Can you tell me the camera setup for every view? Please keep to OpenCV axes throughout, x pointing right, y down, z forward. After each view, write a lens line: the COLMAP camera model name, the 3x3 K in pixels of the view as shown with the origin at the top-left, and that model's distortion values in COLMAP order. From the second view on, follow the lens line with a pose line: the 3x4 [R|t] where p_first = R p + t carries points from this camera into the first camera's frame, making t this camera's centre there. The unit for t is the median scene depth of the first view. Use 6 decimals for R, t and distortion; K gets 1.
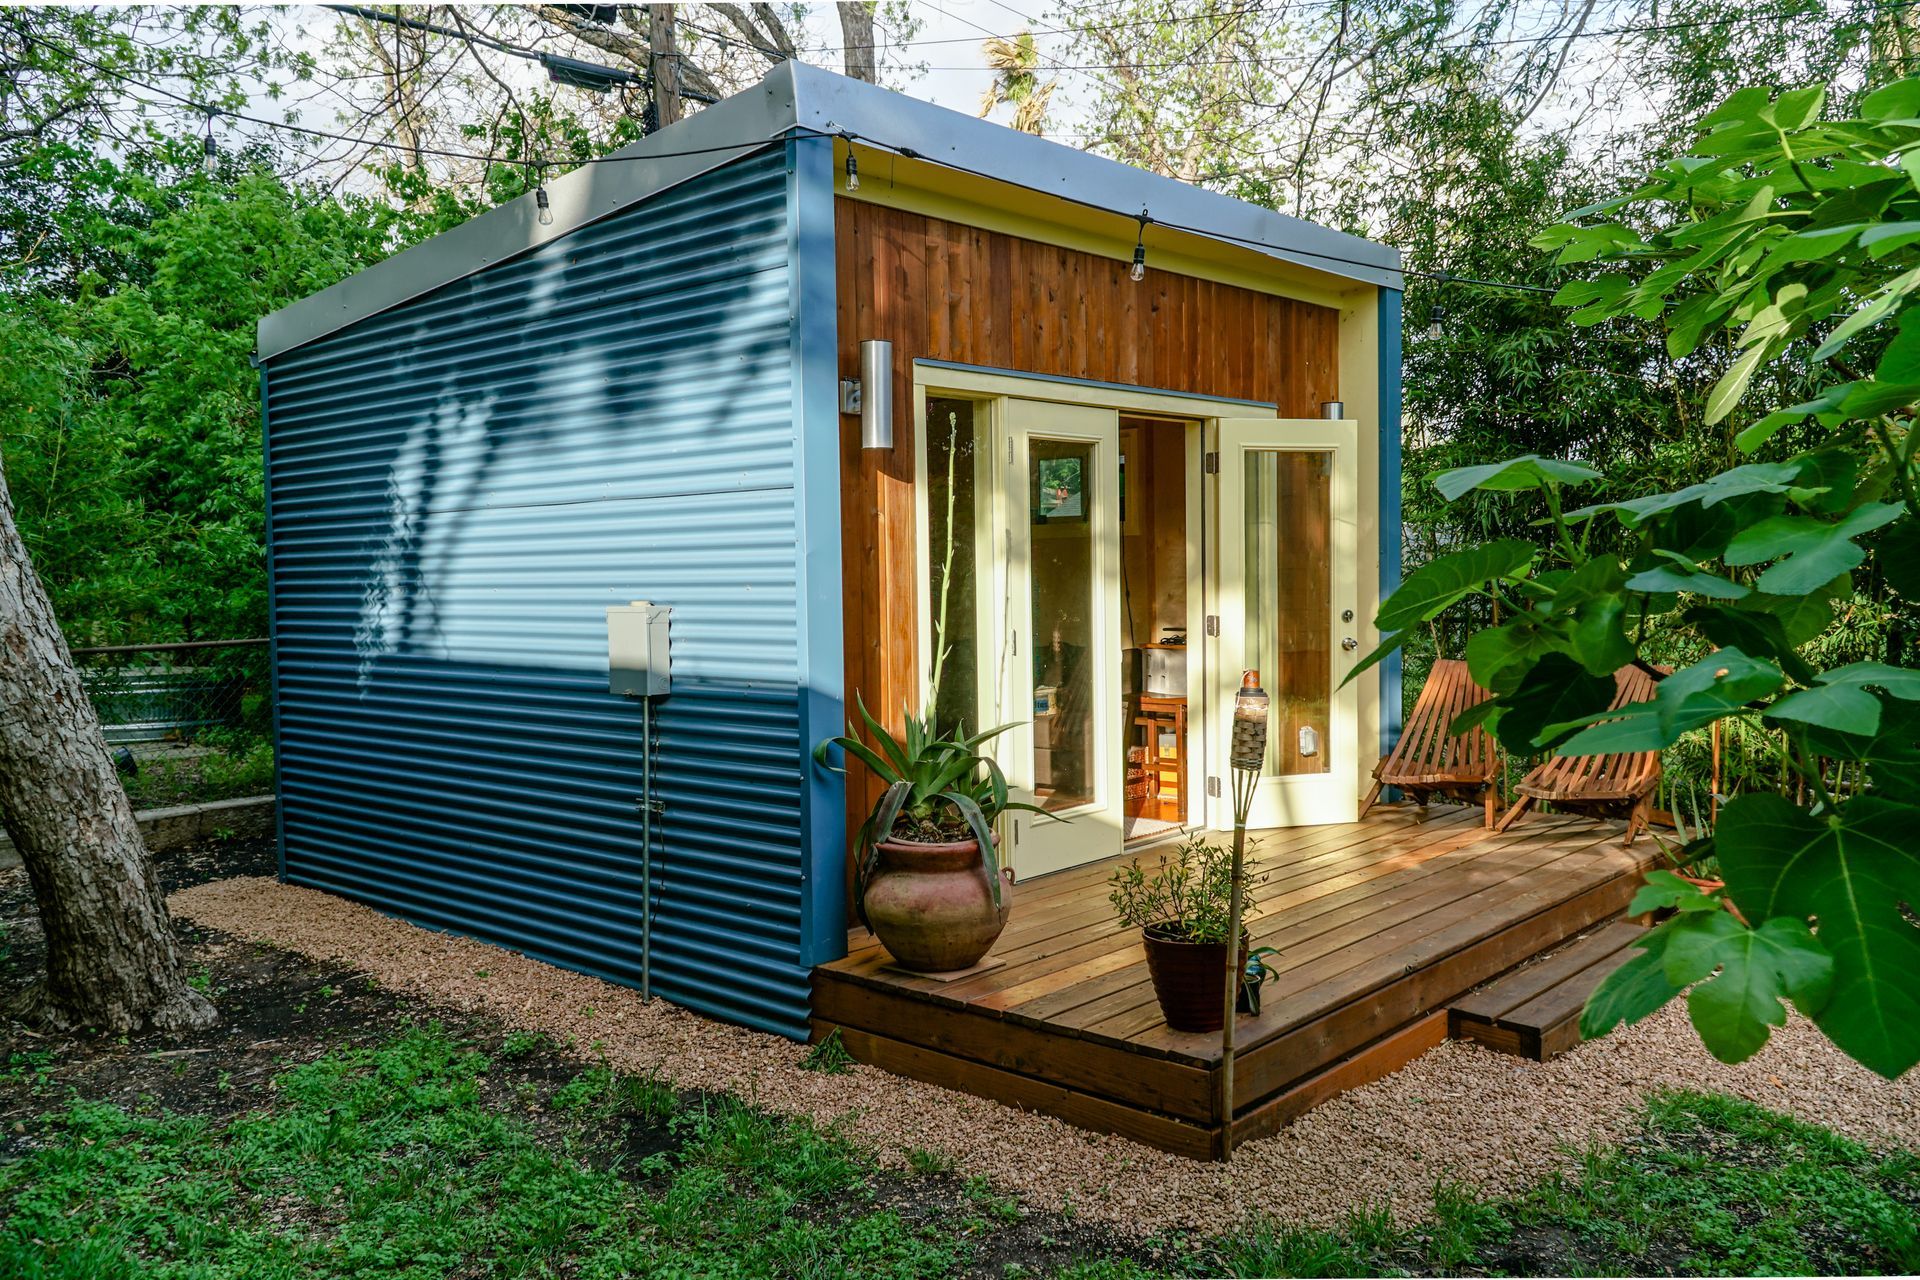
lens RADIAL K [[1529.6, 0, 959.5], [0, 1529.6, 638.7], [0, 0, 1]] dist [0.009457, 0.000472]
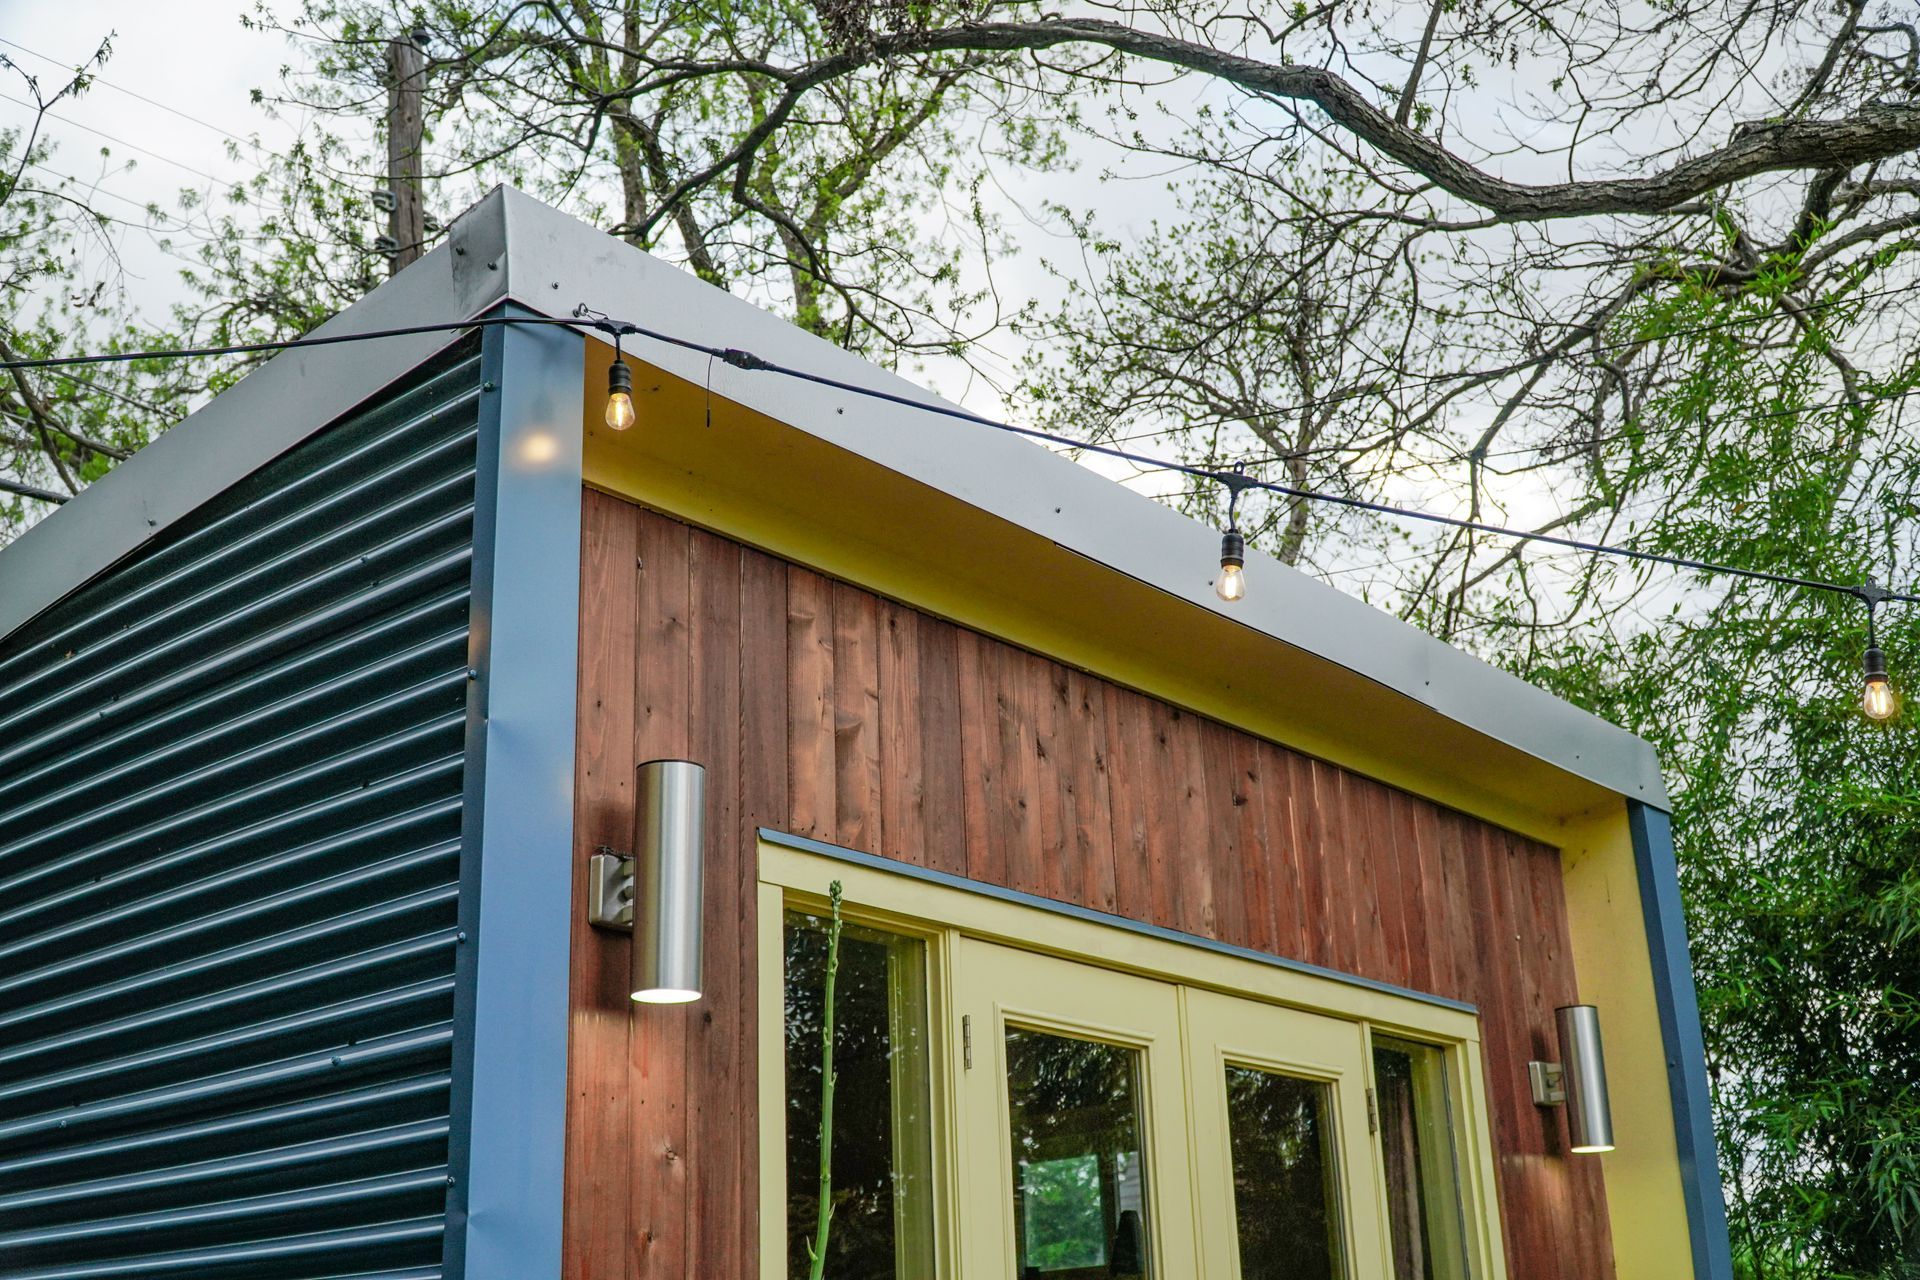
lens RADIAL K [[2173.8, 0, 961.7], [0, 2173.8, 641.3], [0, 0, 1]] dist [-0.026578, 0.000000]
pose [[0.999326, -0.008613, 0.035681, 0.008785], [0.022277, 0.914905, -0.403054, 0.032883], [-0.029173, 0.403578, 0.914480, 0.339671]]
